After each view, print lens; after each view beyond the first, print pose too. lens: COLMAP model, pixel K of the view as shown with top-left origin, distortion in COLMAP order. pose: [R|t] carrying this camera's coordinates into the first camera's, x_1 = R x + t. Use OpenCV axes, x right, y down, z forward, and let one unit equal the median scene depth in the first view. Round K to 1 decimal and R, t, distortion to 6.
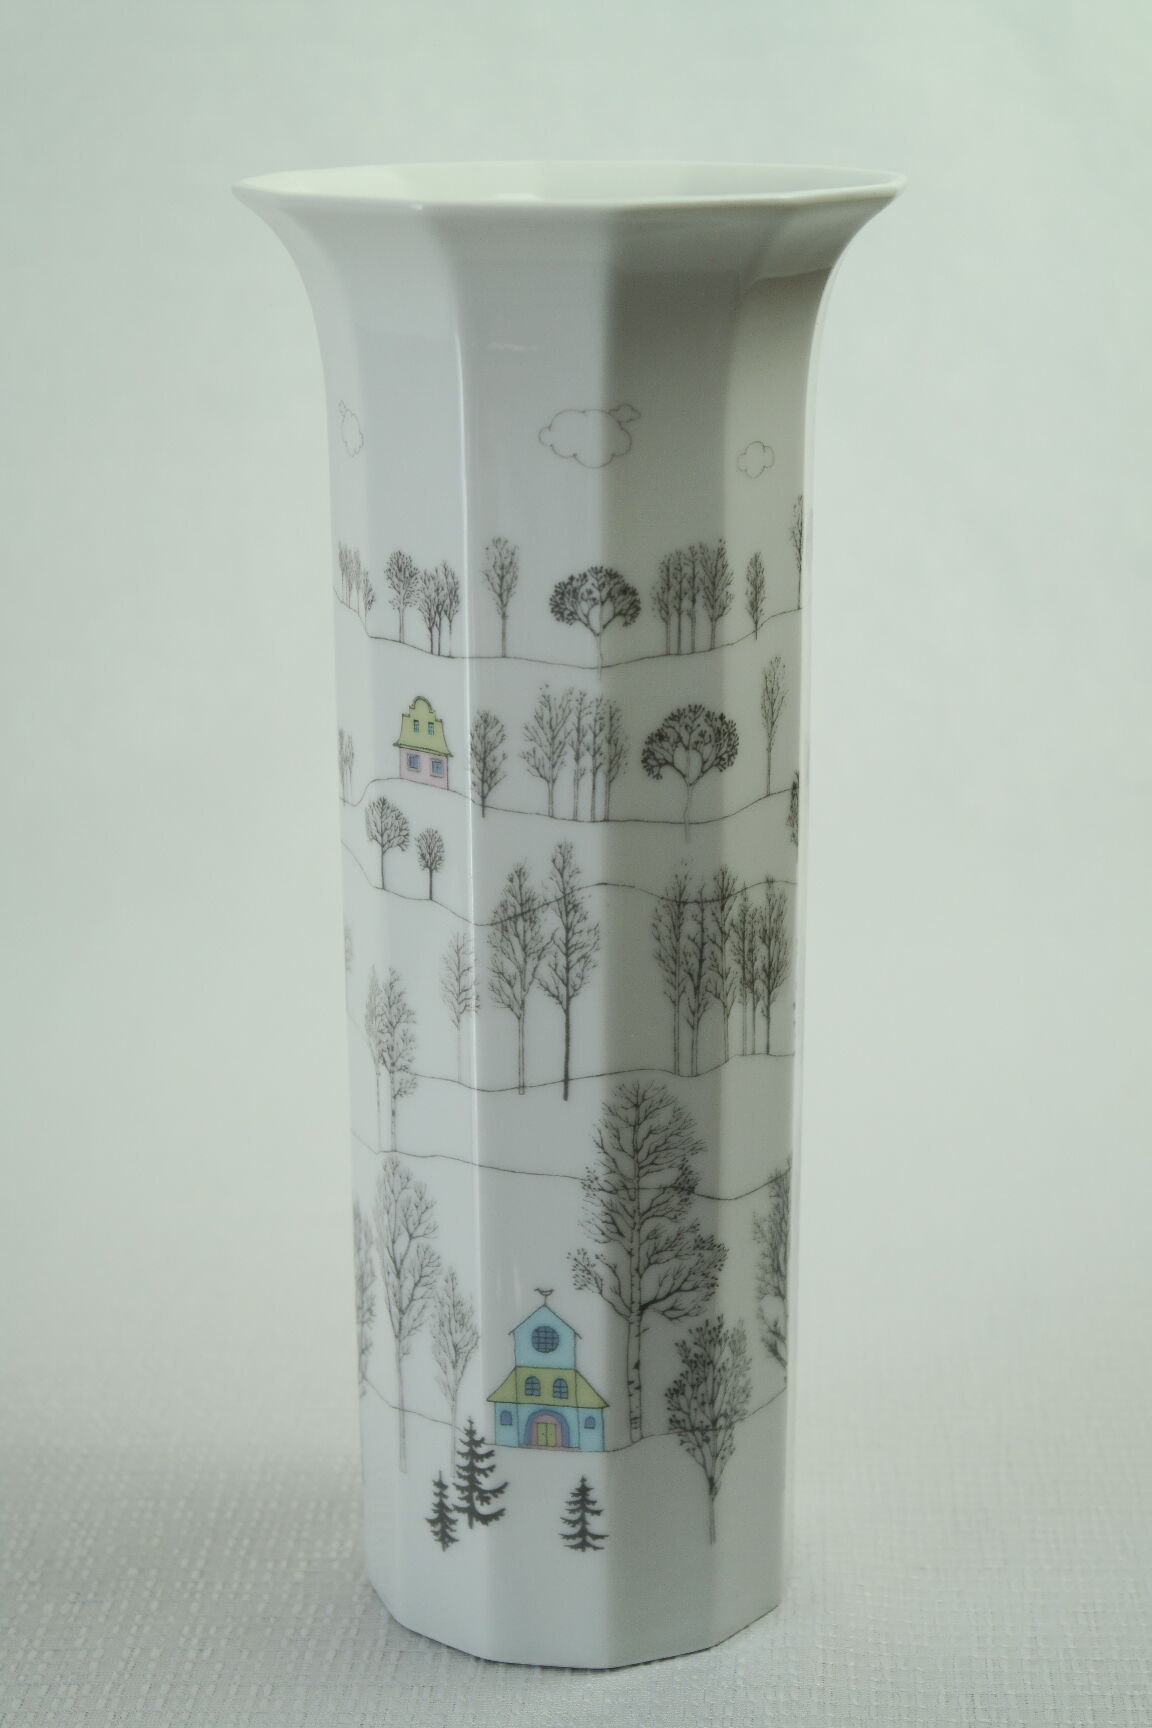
lens RADIAL K [[3267.8, 0, 576.0], [0, 3267.8, 864.0], [0, 0, 1]] dist [0.016630, 0.089820]
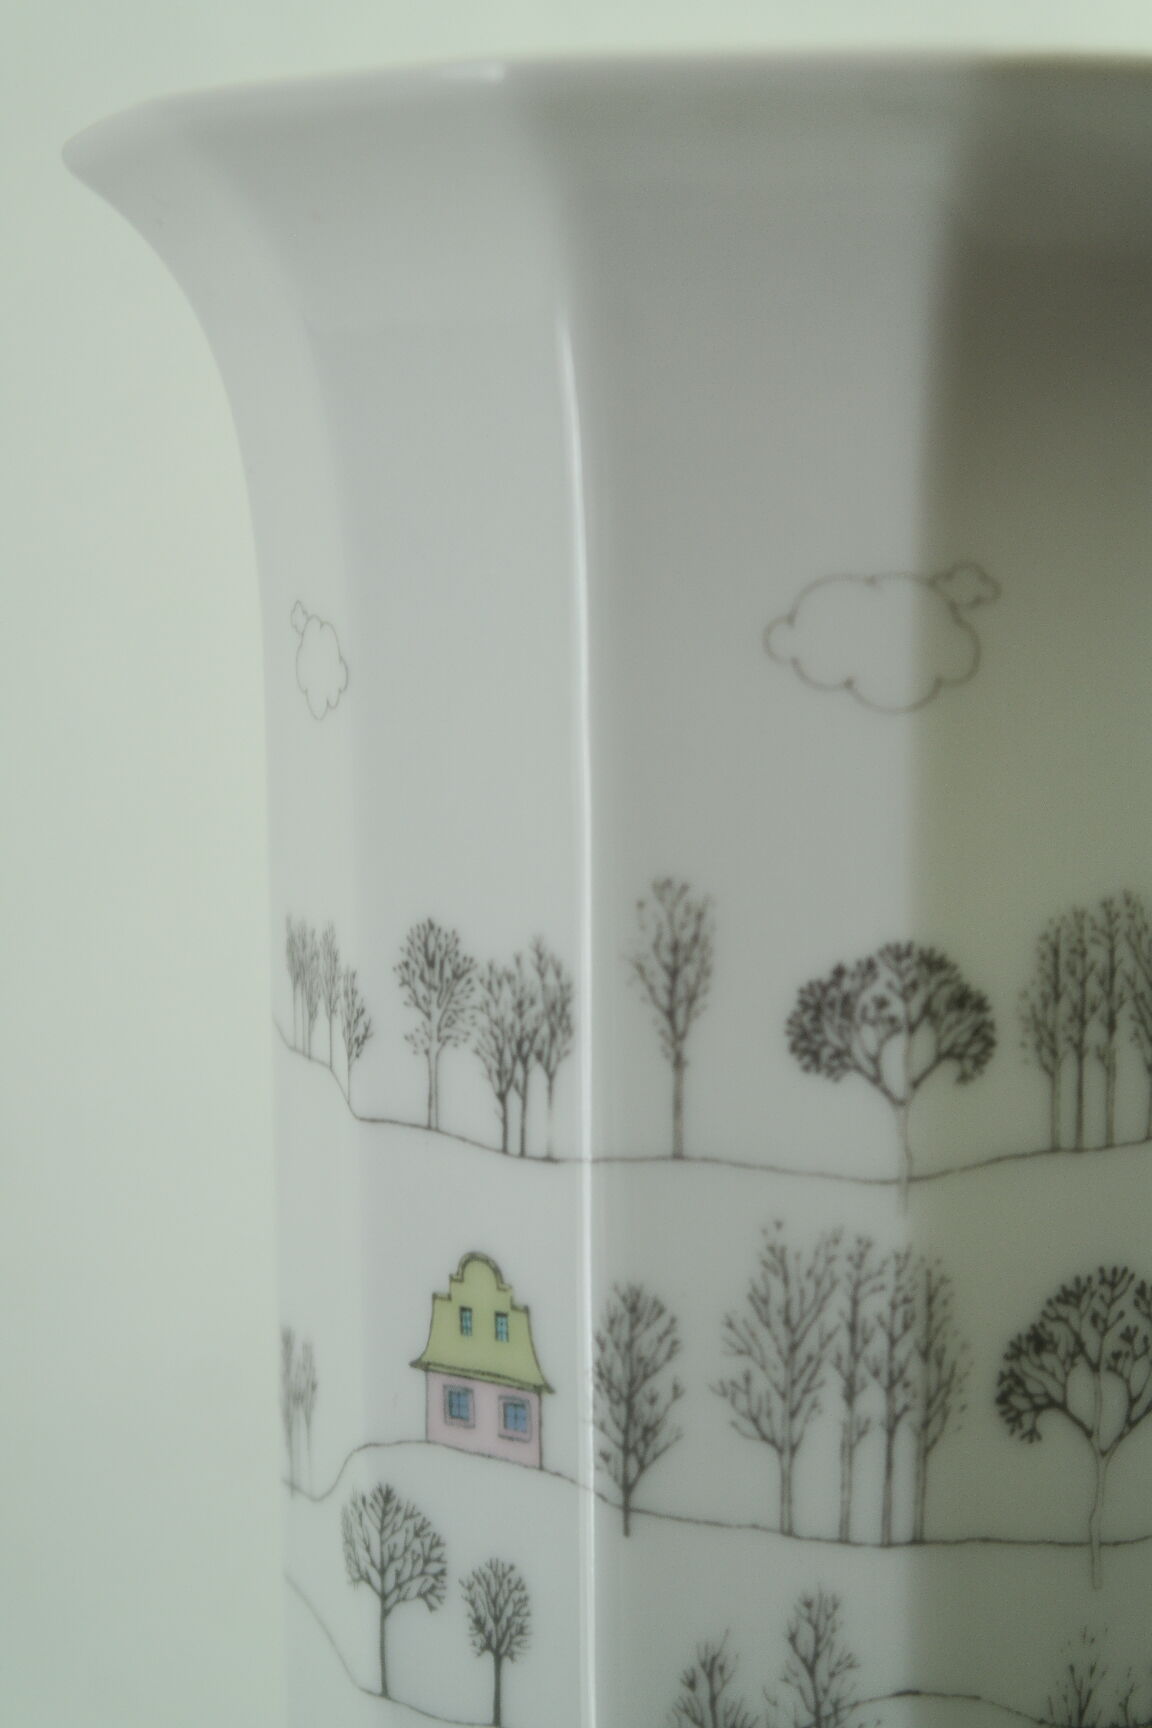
lens RADIAL K [[3364.8, 0, 576.0], [0, 3364.8, 864.0], [0, 0, 1]] dist [0.018392, 0.062663]
pose [[0.999499, -0.004088, 0.031377, -0.048673], [0.009422, 0.985085, -0.171809, -0.025345], [-0.030207, 0.172019, 0.984630, 0.553879]]
